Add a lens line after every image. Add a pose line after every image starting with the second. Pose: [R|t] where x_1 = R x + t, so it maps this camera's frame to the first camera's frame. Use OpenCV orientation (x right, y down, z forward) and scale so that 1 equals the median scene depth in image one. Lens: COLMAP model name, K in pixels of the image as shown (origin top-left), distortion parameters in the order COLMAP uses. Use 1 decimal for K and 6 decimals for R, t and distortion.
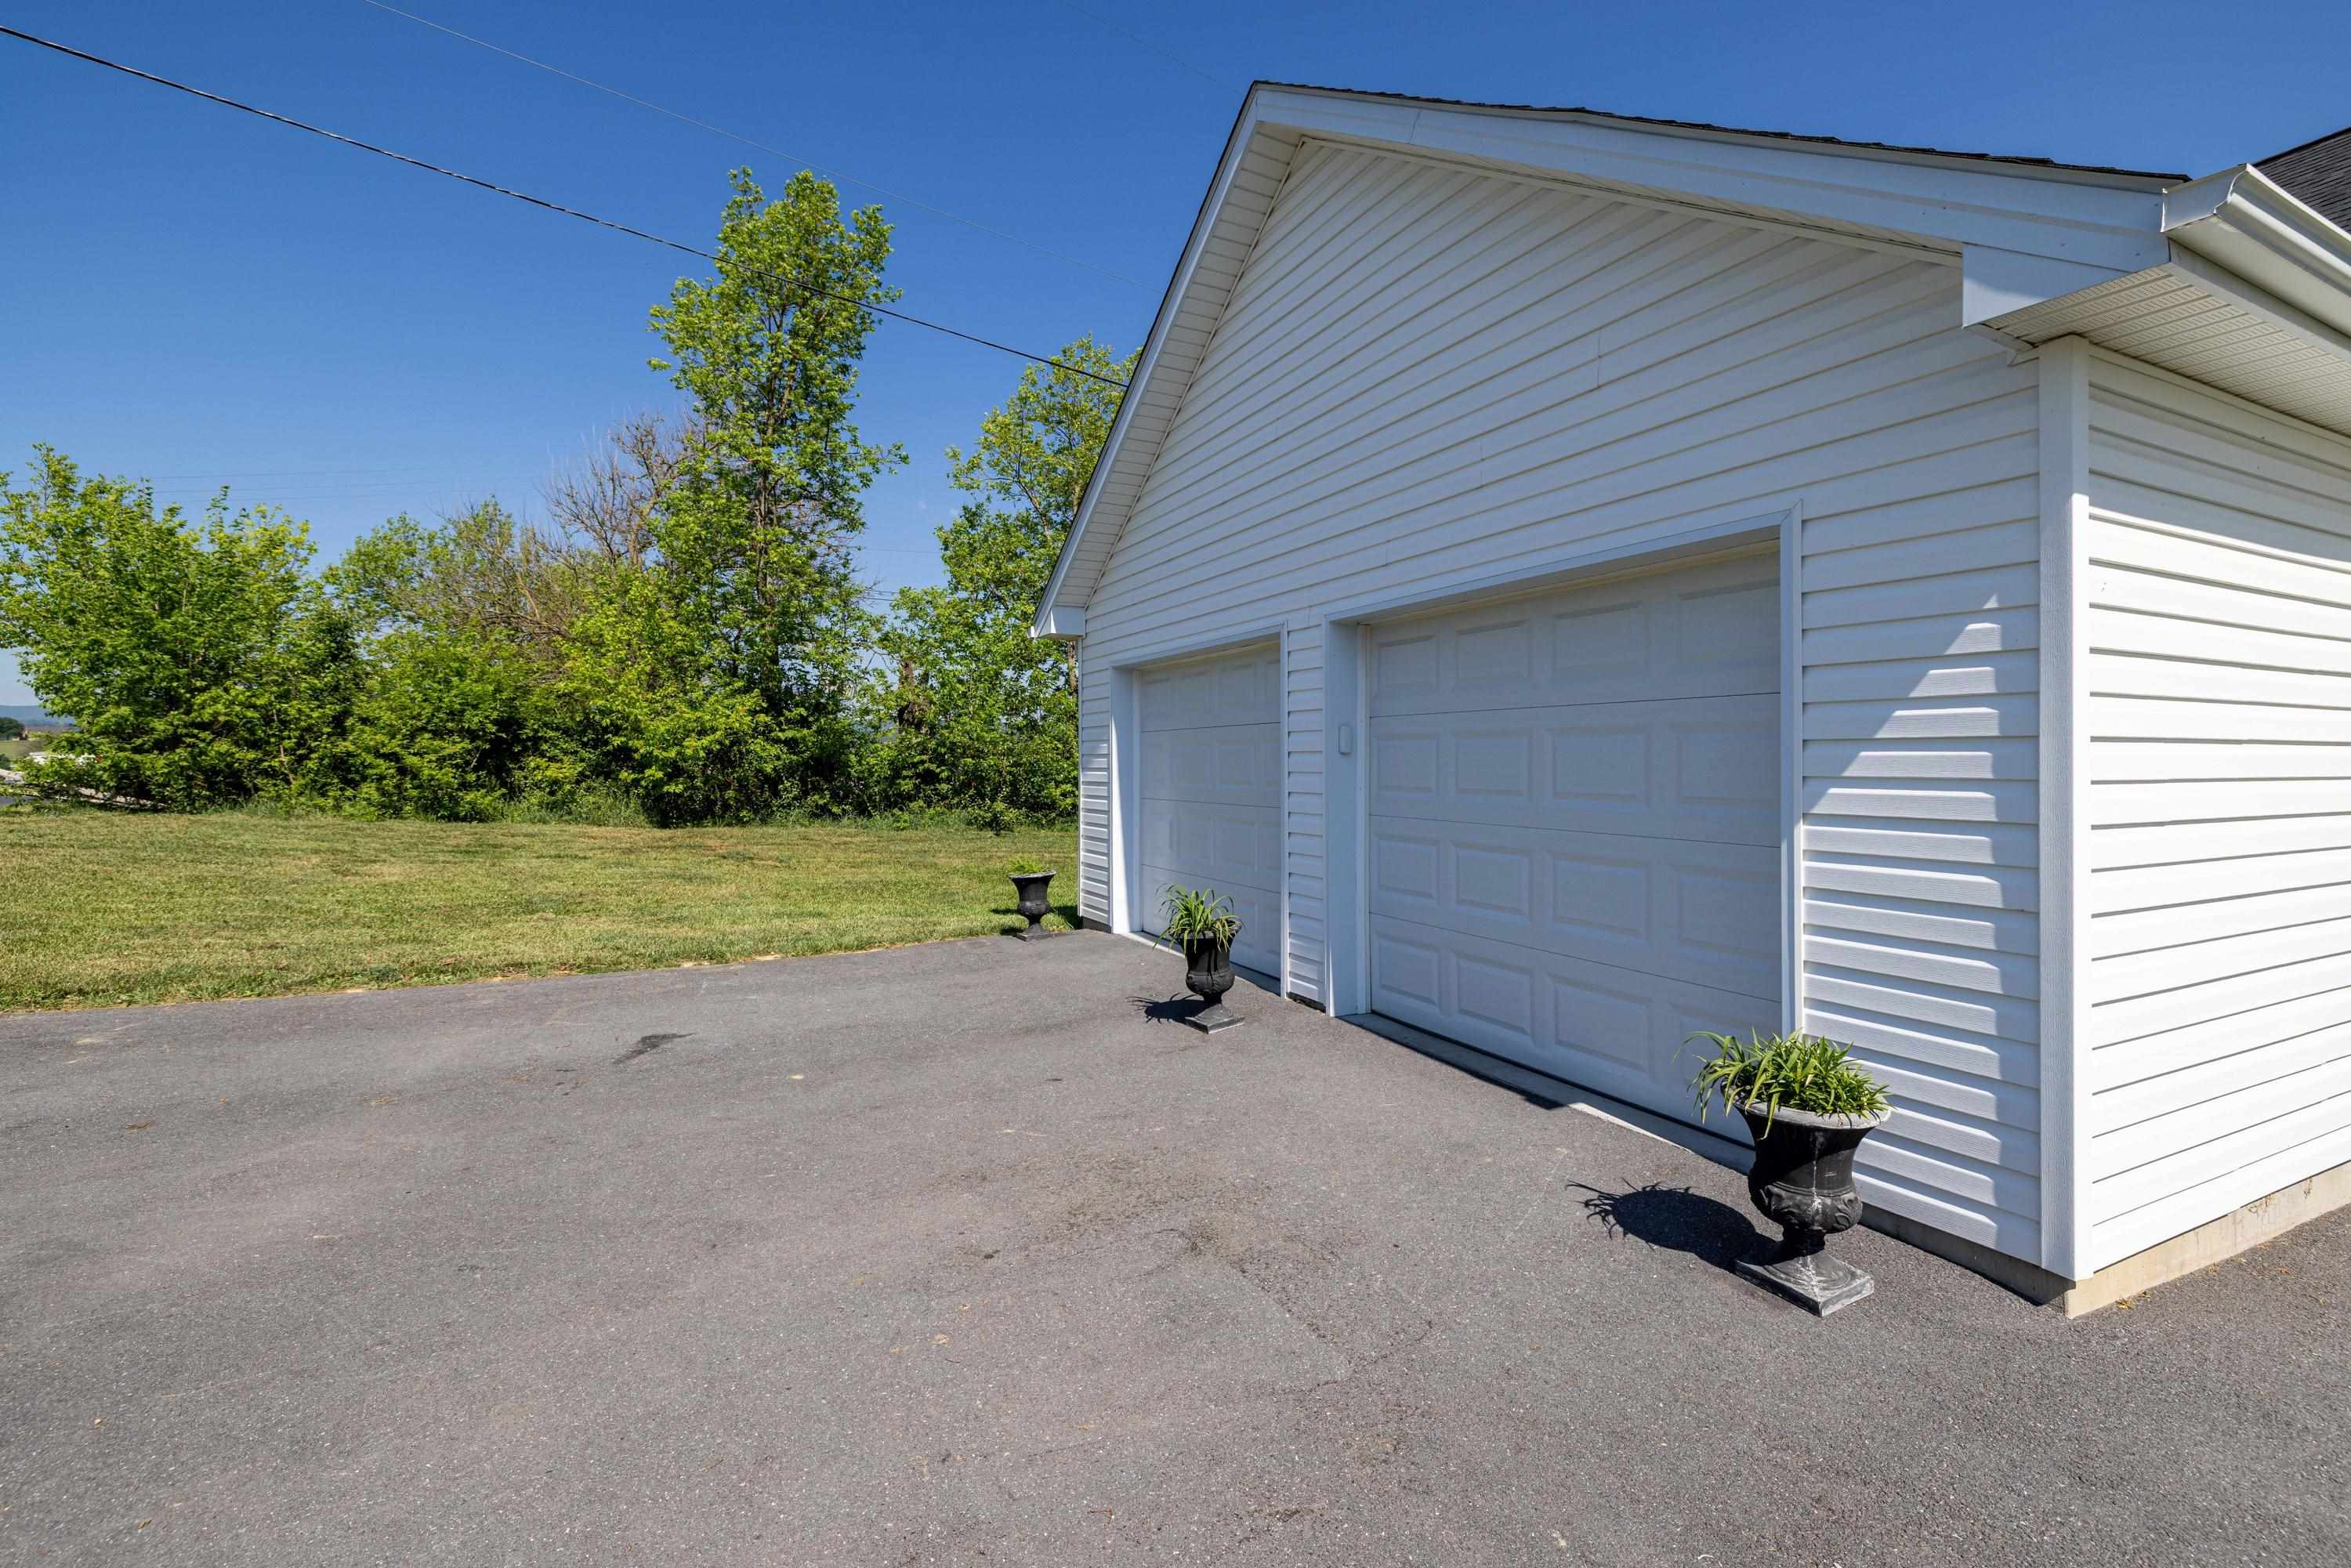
lens RADIAL K [[998.6, 0, 1157.0], [0, 998.6, 753.3], [0, 0, 1]] dist [0.001658, -0.000276]
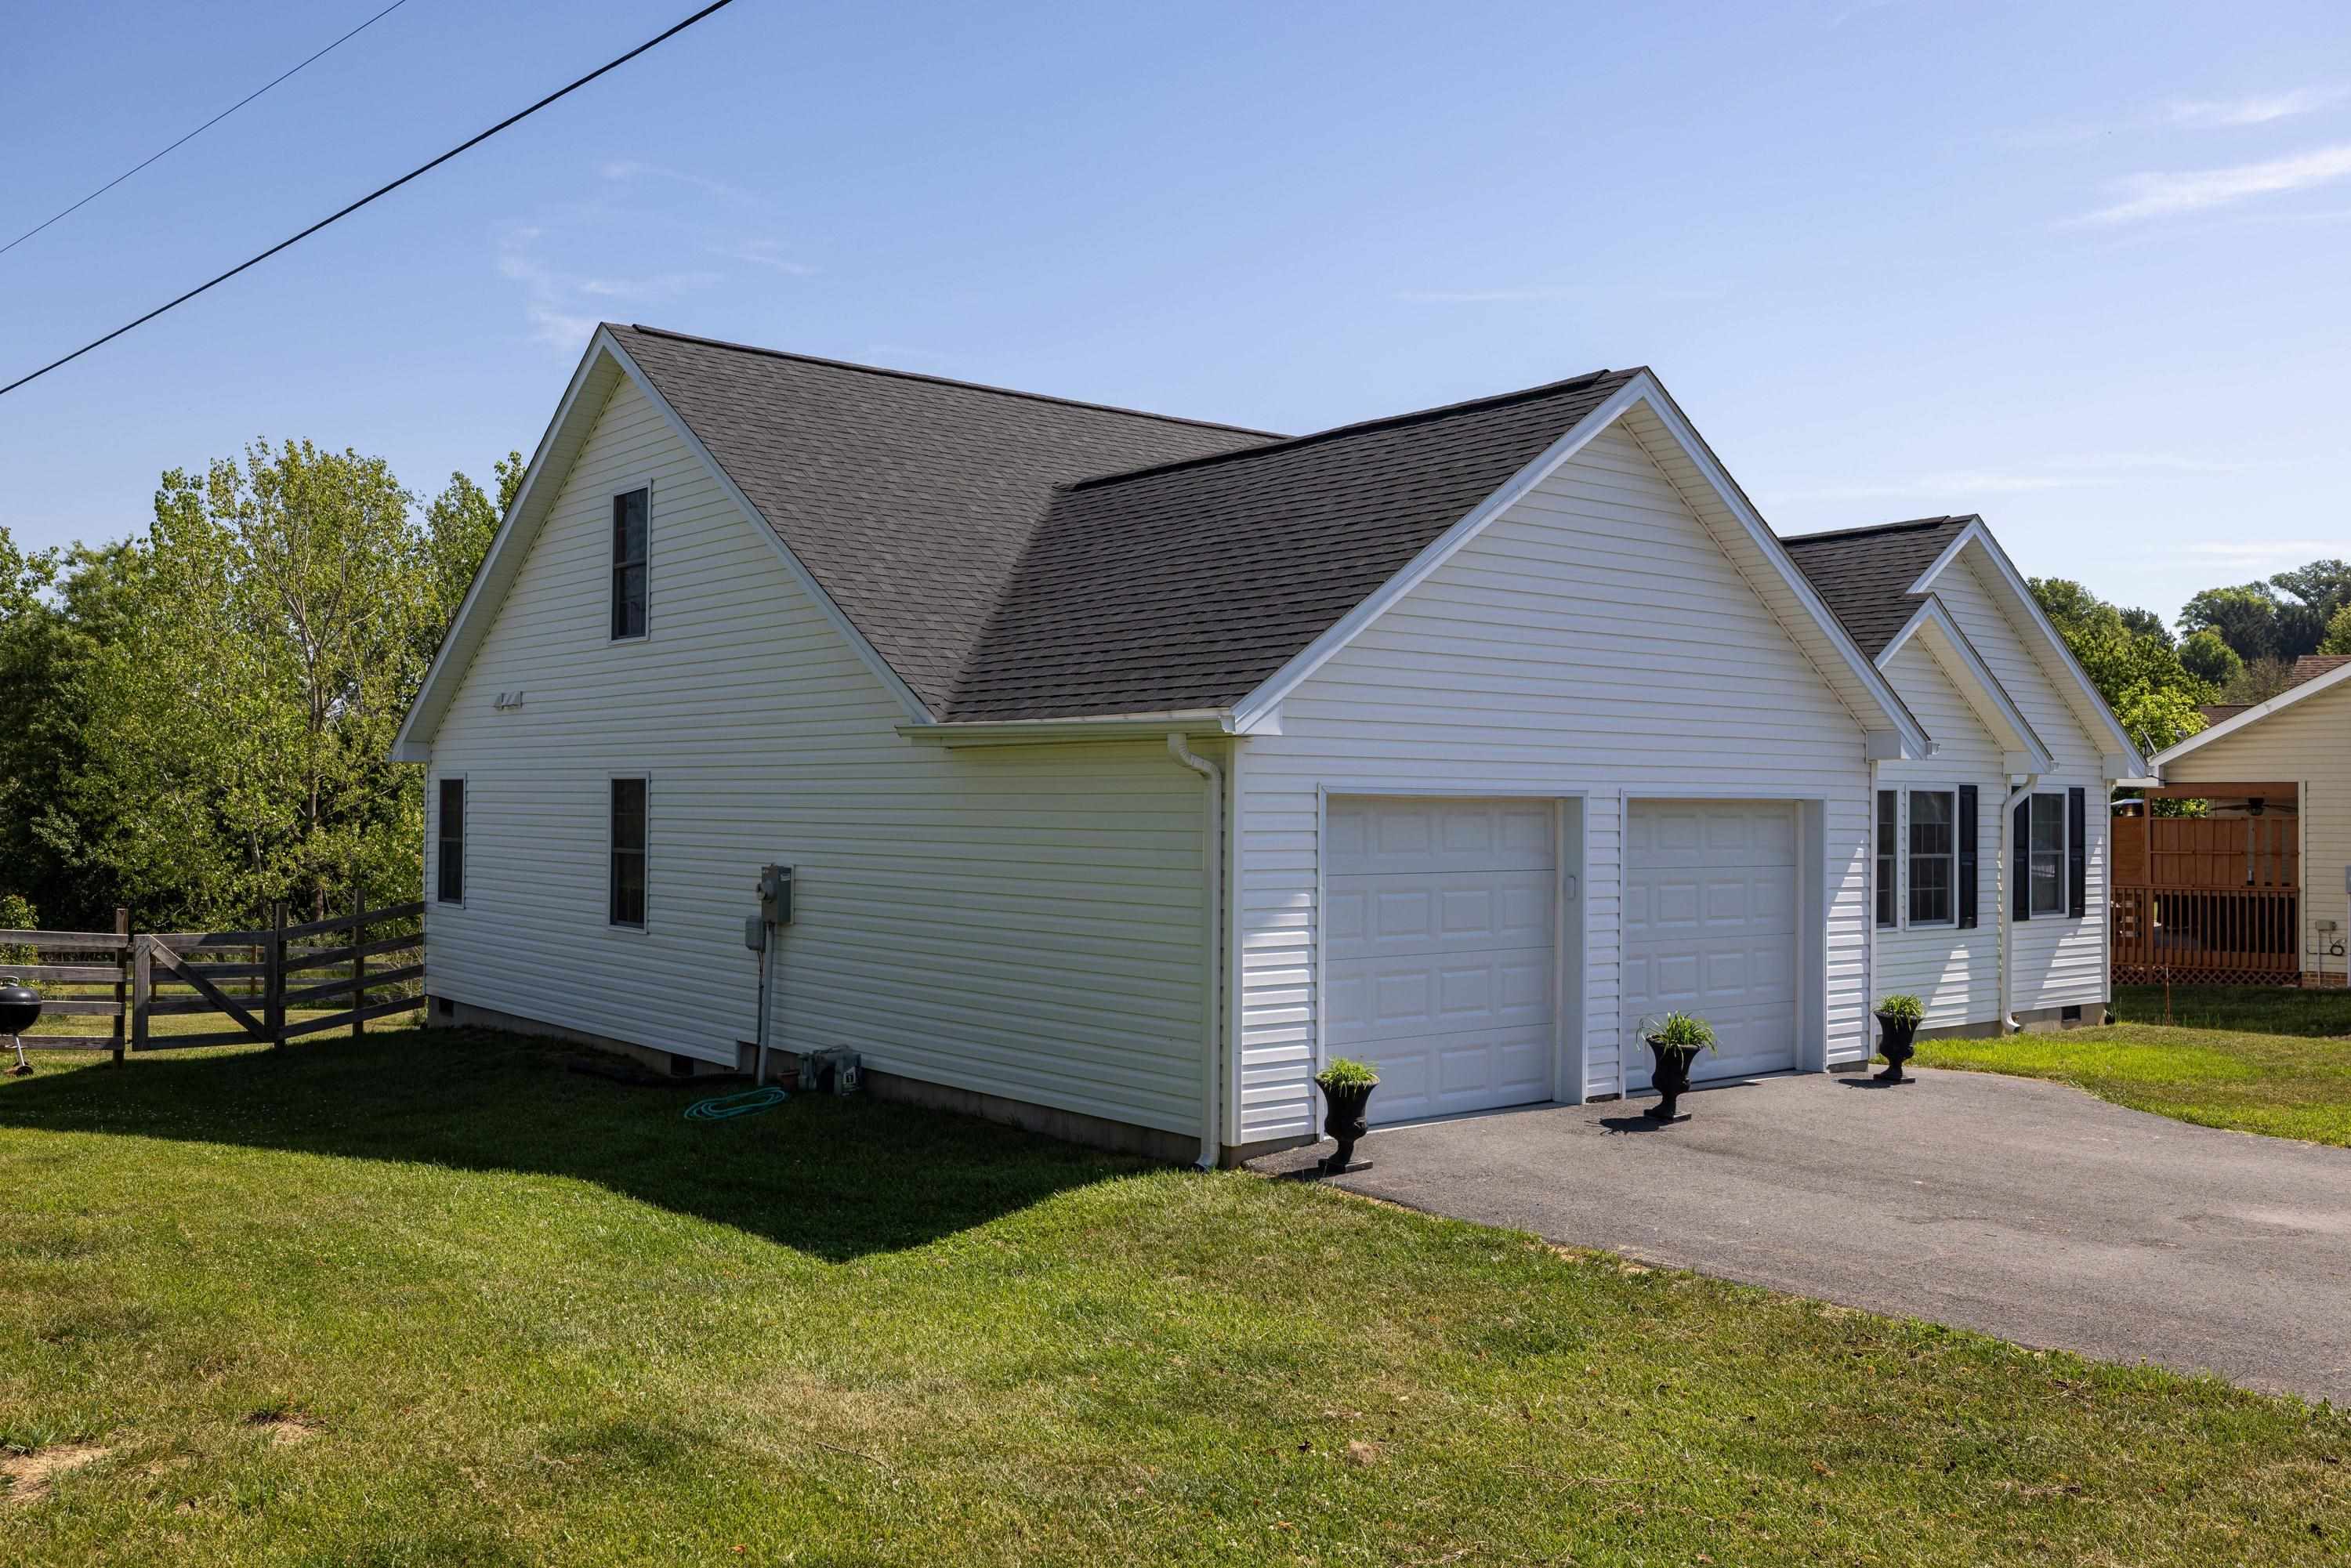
lens RADIAL K [[1981.7, 0, 1190.8], [0, 1981.7, 790.0], [0, 0, 1]] dist [-0.005224, 0.016686]
pose [[-0.220843, 0.002131, 0.975307, -2.284127], [-0.018704, 0.999804, -0.006420, -0.117258], [-0.975130, -0.019660, -0.220760, 2.181503]]
